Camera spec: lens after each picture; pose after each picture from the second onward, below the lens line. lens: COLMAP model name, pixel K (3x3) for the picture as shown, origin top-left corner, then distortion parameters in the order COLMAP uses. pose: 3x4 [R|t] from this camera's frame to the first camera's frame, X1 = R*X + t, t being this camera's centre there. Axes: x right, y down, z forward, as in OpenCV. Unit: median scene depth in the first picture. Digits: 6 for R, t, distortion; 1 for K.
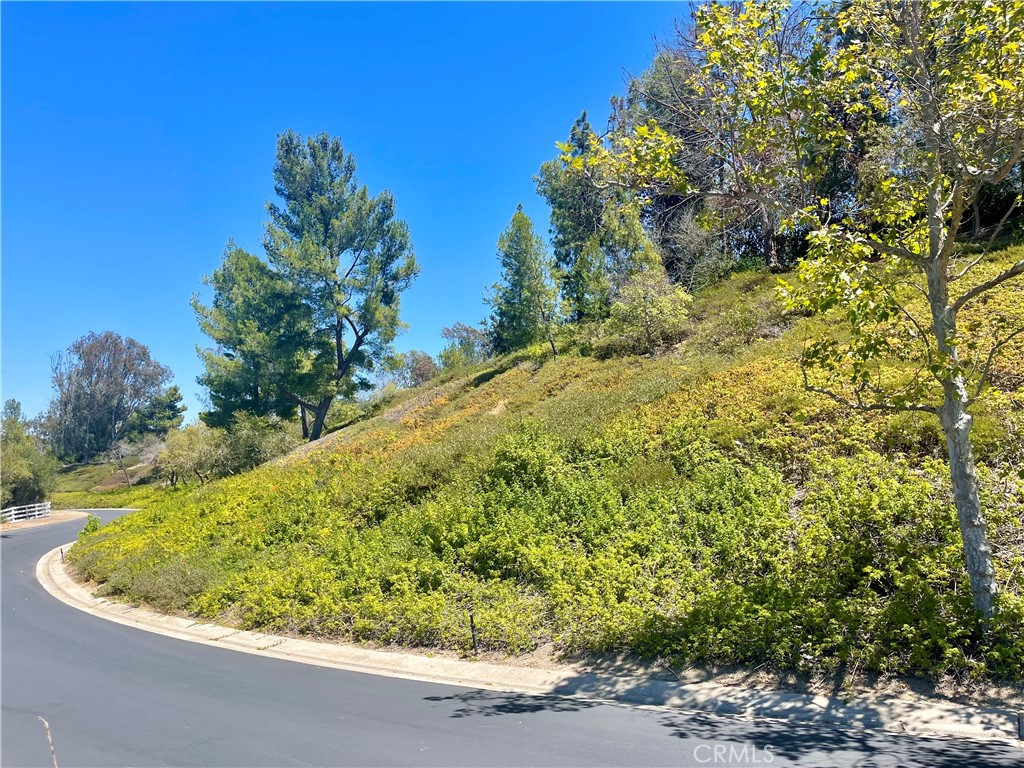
lens RADIAL K [[772.9, 0, 506.5], [0, 772.9, 385.6], [0, 0, 1]] dist [0.069477, -0.083139]
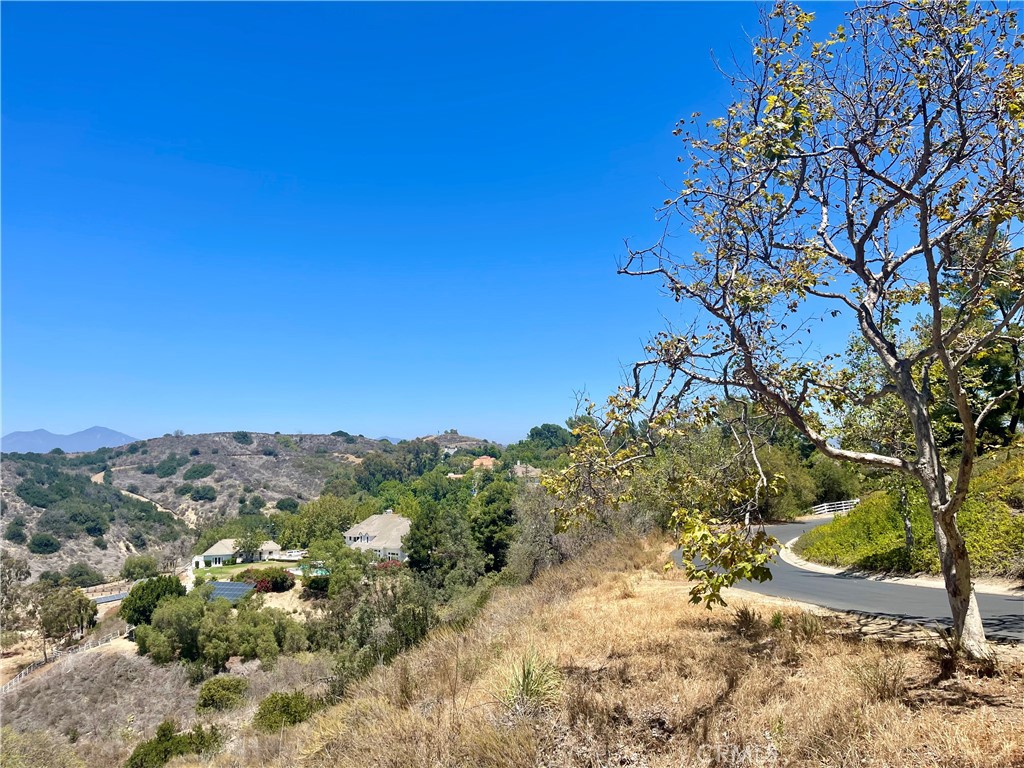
lens RADIAL K [[772.9, 0, 518.1], [0, 772.9, 387.4], [0, 0, 1]] dist [0.069477, -0.083139]
pose [[0.536572, -0.105636, -0.837217, 0.535870], [0.115559, 0.991985, -0.051103, -0.093409], [0.835905, -0.069328, 0.544478, -0.458174]]
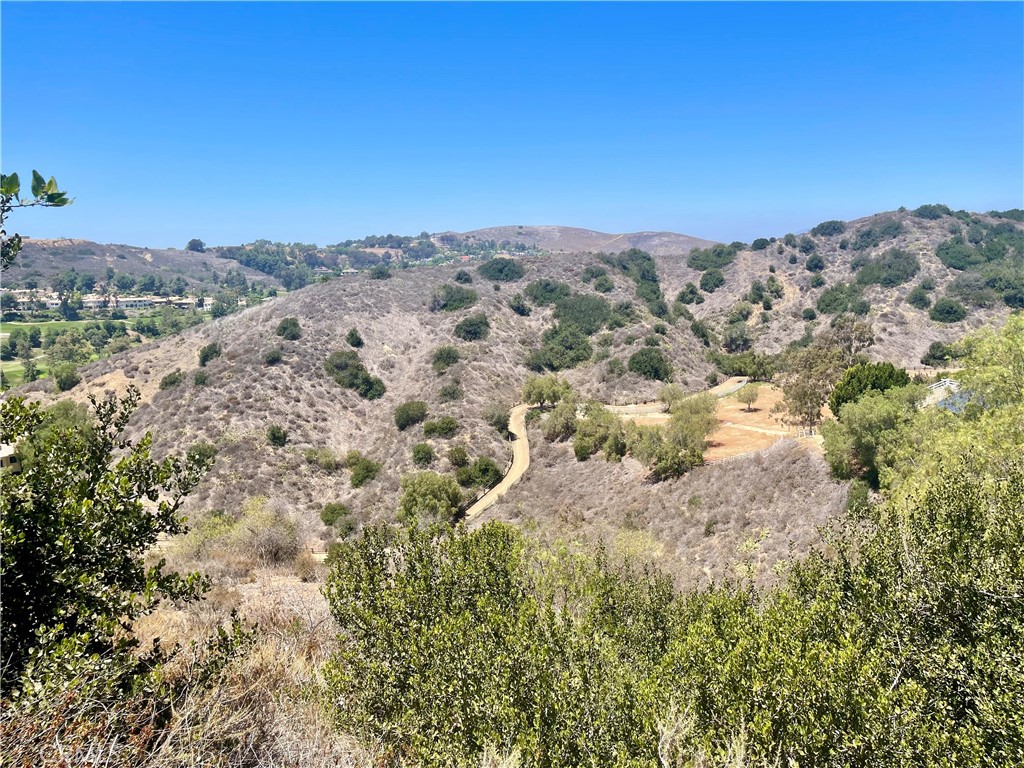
lens RADIAL K [[772.9, 0, 522.6], [0, 772.9, 378.3], [0, 0, 1]] dist [0.069477, -0.083139]
pose [[-0.610930, 0.124421, -0.781847, -0.814992], [0.095609, 0.991940, 0.083146, 0.135841], [0.785890, -0.023955, -0.617902, 0.868942]]
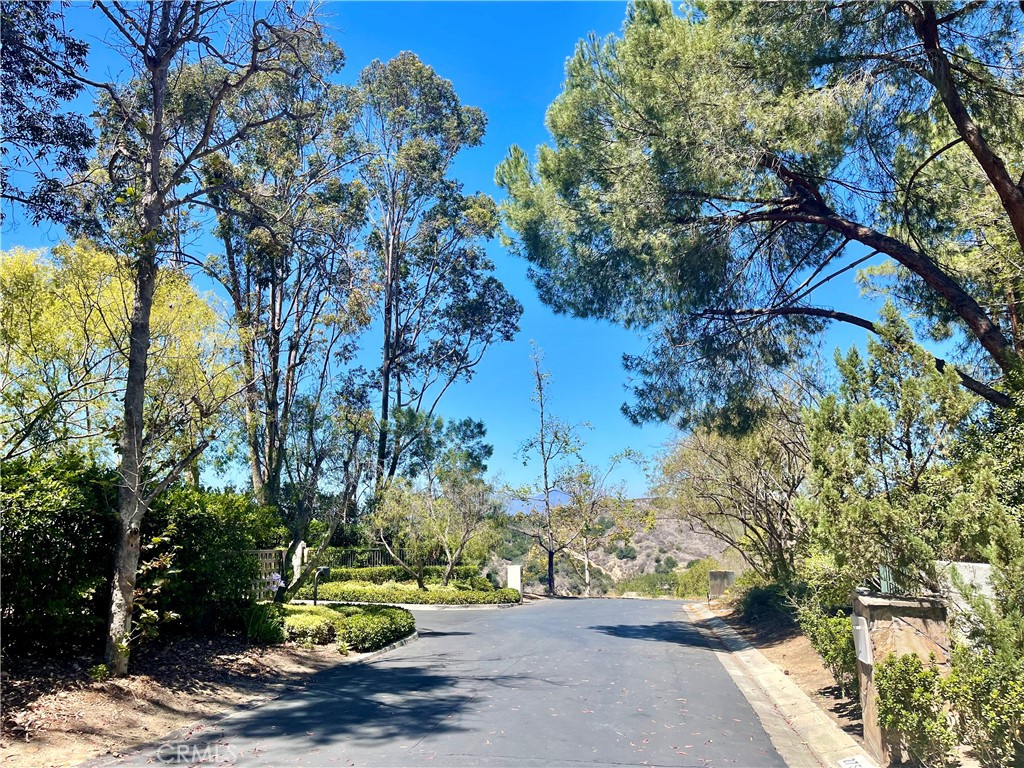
lens RADIAL K [[772.9, 0, 509.4], [0, 772.9, 384.1], [0, 0, 1]] dist [0.069477, -0.083139]
pose [[0.013366, -0.198236, -0.980063, 1.702589], [0.117573, 0.973663, -0.195338, -0.117749], [0.992974, -0.112618, 0.036321, -0.357805]]
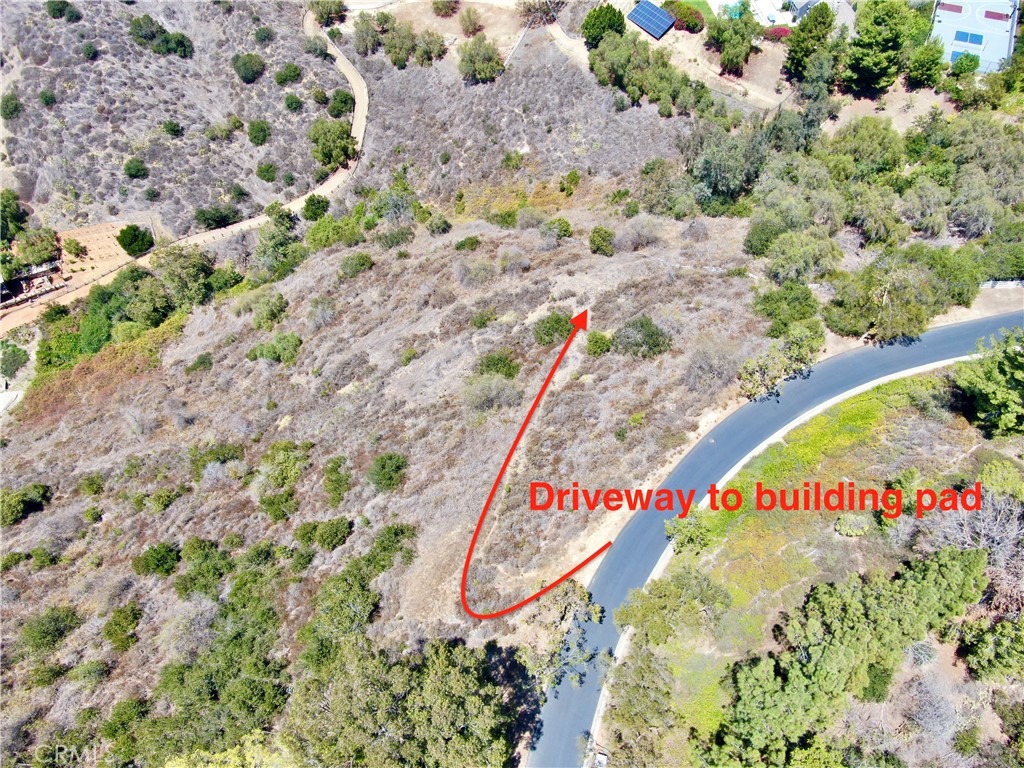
lens RADIAL K [[738.6, 0, 521.9], [0, 738.6, 383.2], [0, 0, 1]] dist [-0.011105, 0.001986]
pose [[-0.014890, 0.829498, -0.558311, 1.066293], [0.135195, 0.554916, 0.820848, -2.337452], [0.990707, -0.063258, -0.120407, -0.013290]]
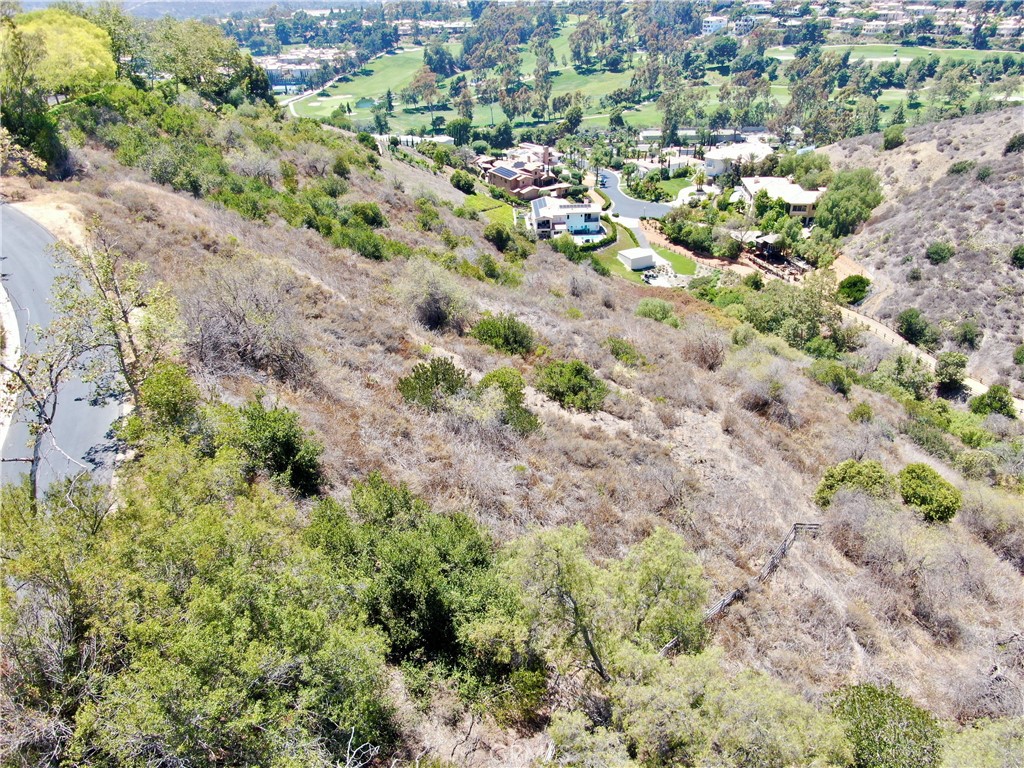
lens RADIAL K [[738.6, 0, 511.4], [0, 738.6, 383.5], [0, 0, 1]] dist [-0.011105, 0.001986]
pose [[-0.985217, -0.067397, 0.157495, -1.299125], [0.001246, 0.916516, 0.399995, -0.308256], [-0.171305, 0.394278, -0.902884, 1.501012]]
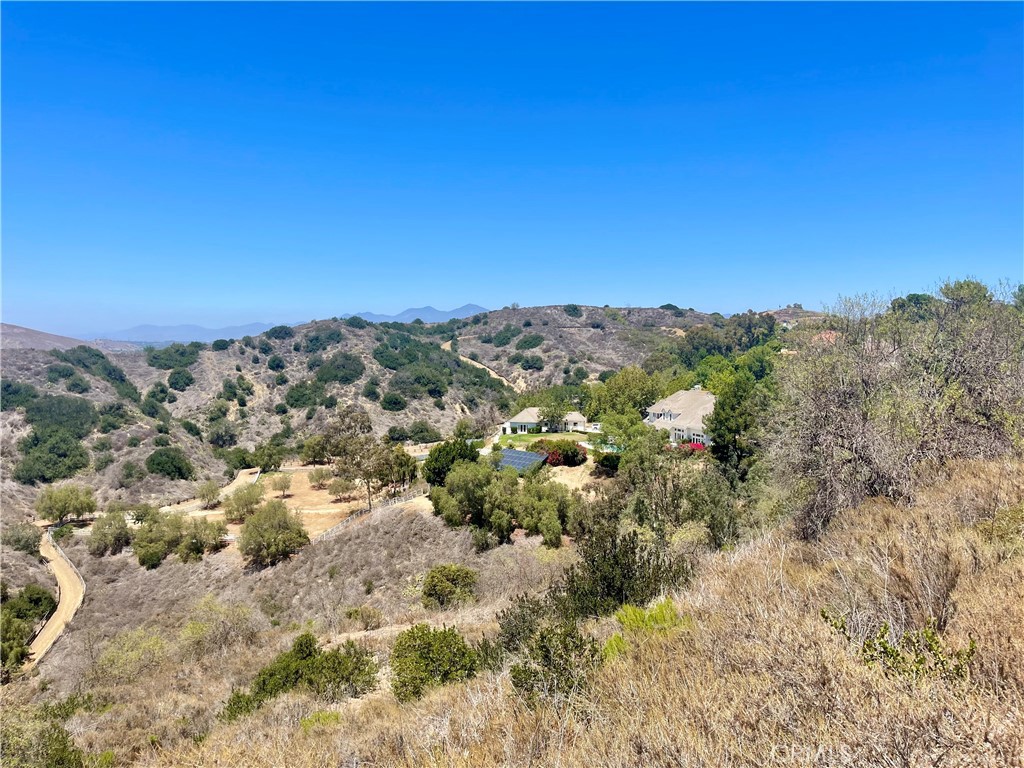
lens RADIAL K [[772.9, 0, 513.4], [0, 772.9, 382.5], [0, 0, 1]] dist [0.069477, -0.083139]
pose [[0.128903, 0.035931, -0.991006, 0.008963], [0.105648, 0.993158, 0.049751, -0.004875], [0.986013, -0.111111, 0.124225, -0.041114]]
